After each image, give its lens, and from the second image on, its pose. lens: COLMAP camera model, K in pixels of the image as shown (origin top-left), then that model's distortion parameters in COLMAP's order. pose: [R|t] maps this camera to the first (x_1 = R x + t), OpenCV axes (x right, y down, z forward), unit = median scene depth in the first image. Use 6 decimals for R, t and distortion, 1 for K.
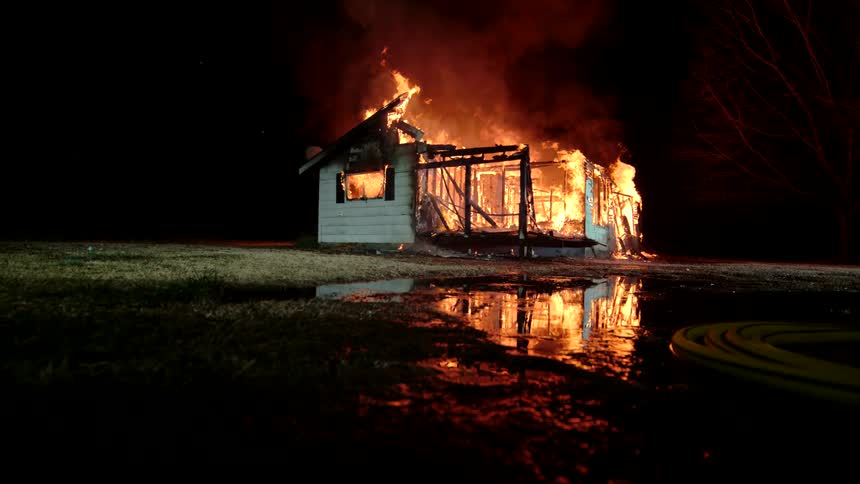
lens RADIAL K [[452.6, 0, 430.0], [0, 452.6, 242.0], [0, 0, 1]] dist [0.000750, 0.000296]
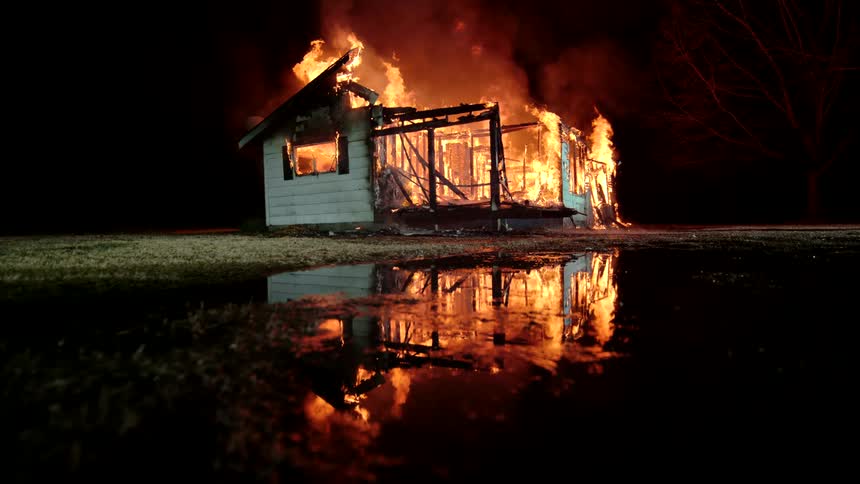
lens RADIAL K [[452.6, 0, 430.0], [0, 452.6, 242.0], [0, 0, 1]] dist [0.000750, 0.000296]
pose [[0.996996, -0.047345, 0.061295, 0.017616], [0.044529, 0.997925, 0.046512, 0.006363], [-0.063369, -0.043643, 0.997035, 0.107309]]
